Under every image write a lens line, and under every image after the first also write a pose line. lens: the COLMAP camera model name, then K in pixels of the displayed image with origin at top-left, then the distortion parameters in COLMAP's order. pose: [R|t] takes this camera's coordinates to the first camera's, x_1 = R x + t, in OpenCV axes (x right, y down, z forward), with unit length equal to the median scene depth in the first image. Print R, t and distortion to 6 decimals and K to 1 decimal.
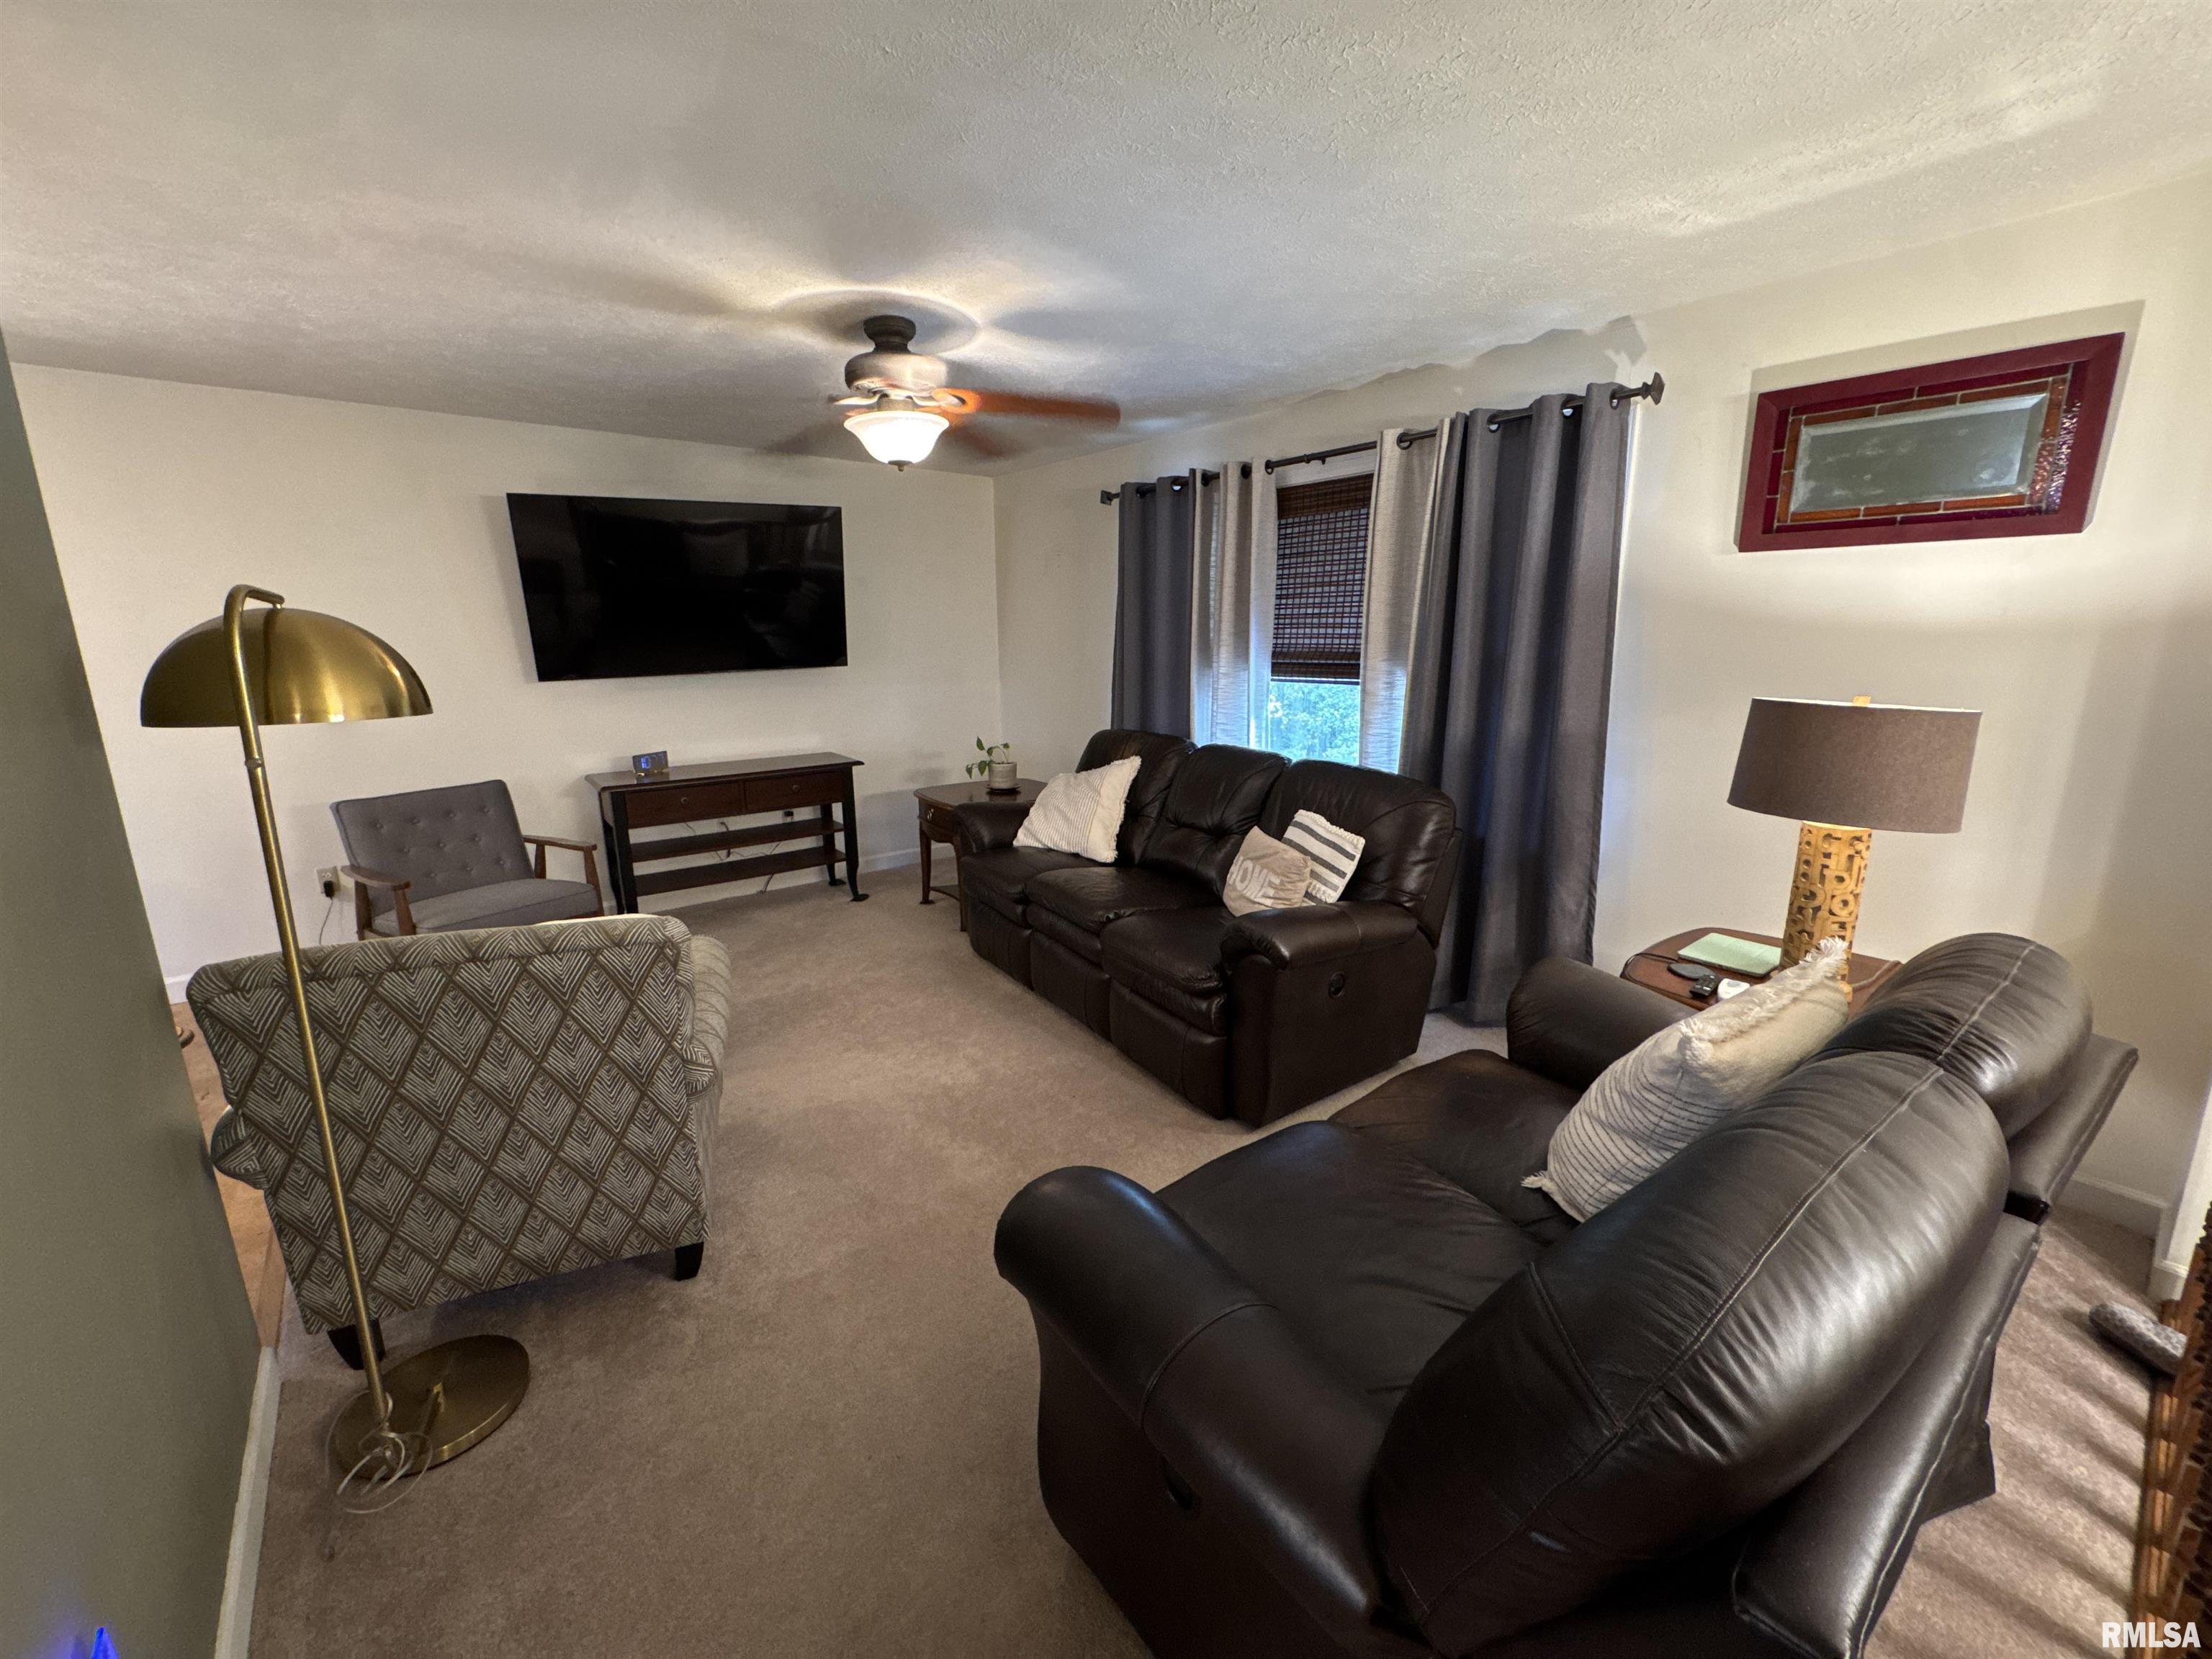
lens RADIAL K [[881.9, 0, 1103.3], [0, 881.9, 821.1], [0, 0, 1]] dist [-0.002205, -0.000549]
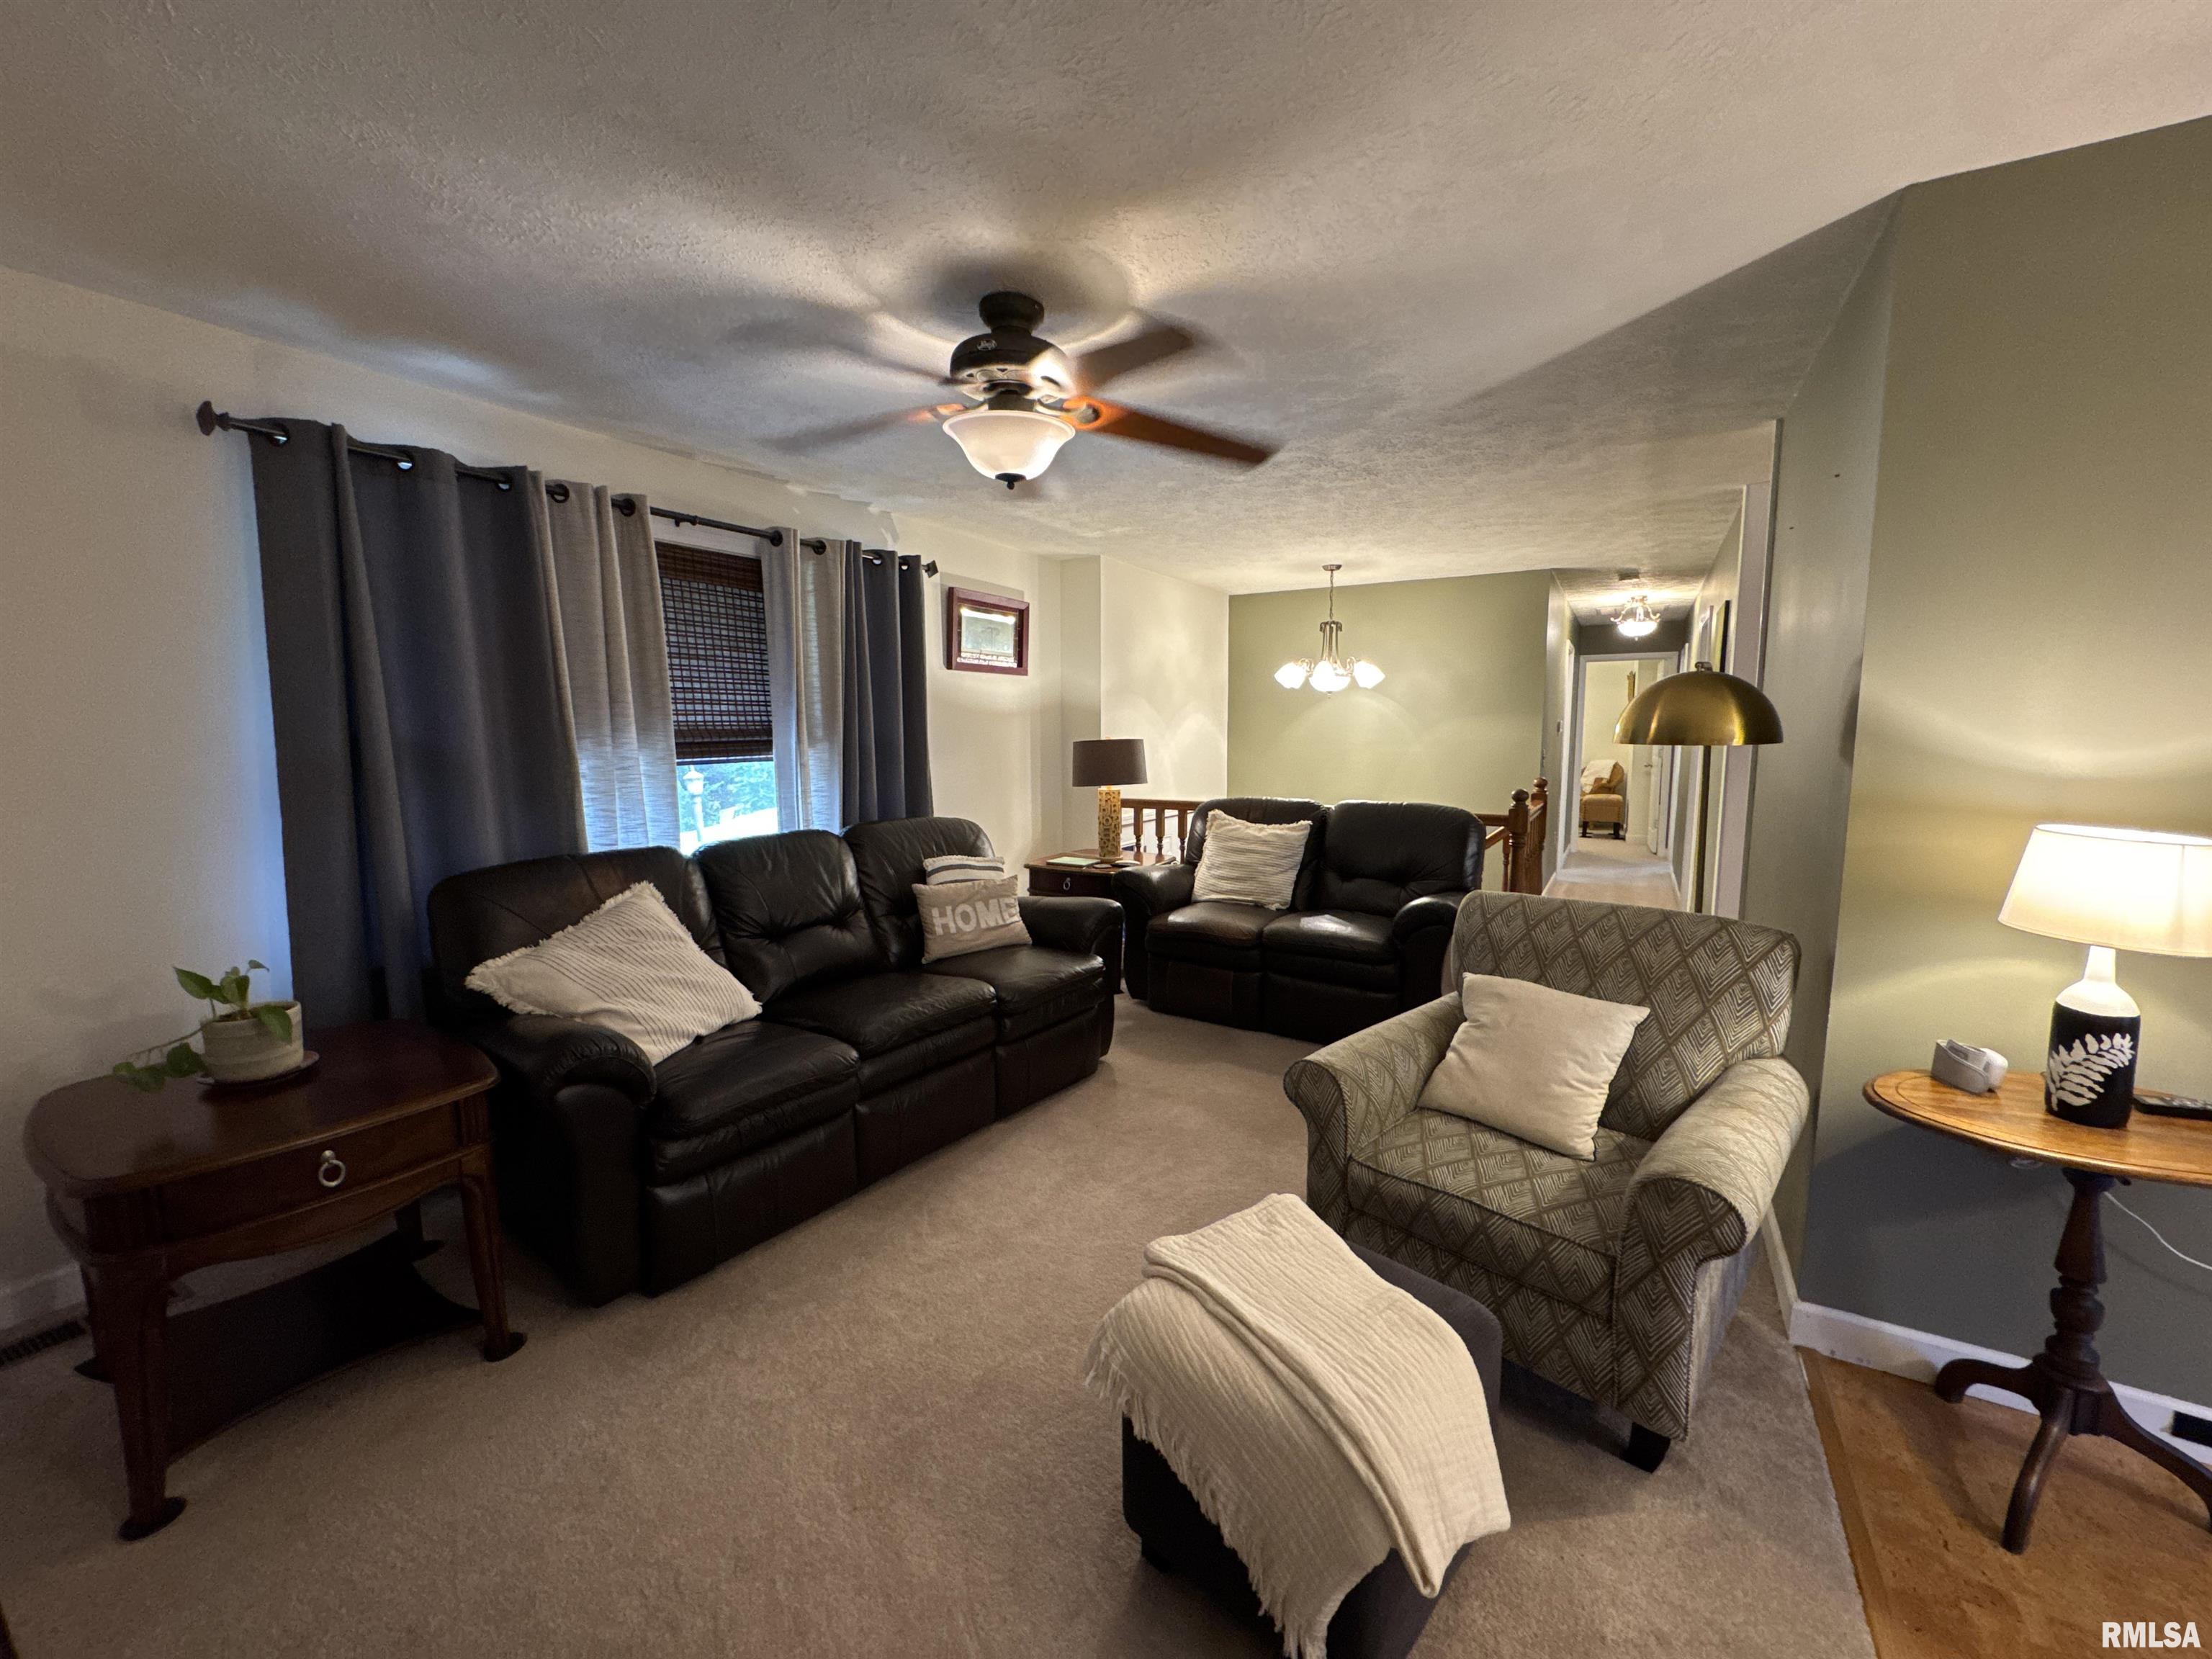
lens RADIAL K [[881.9, 0, 1104.9], [0, 881.9, 818.2], [0, 0, 1]] dist [-0.002205, -0.000549]
pose [[-0.361799, -0.092191, 0.927686, -1.077885], [0.205611, 0.962703, 0.175860, -0.254244], [-0.909299, 0.254368, -0.329350, 1.345315]]
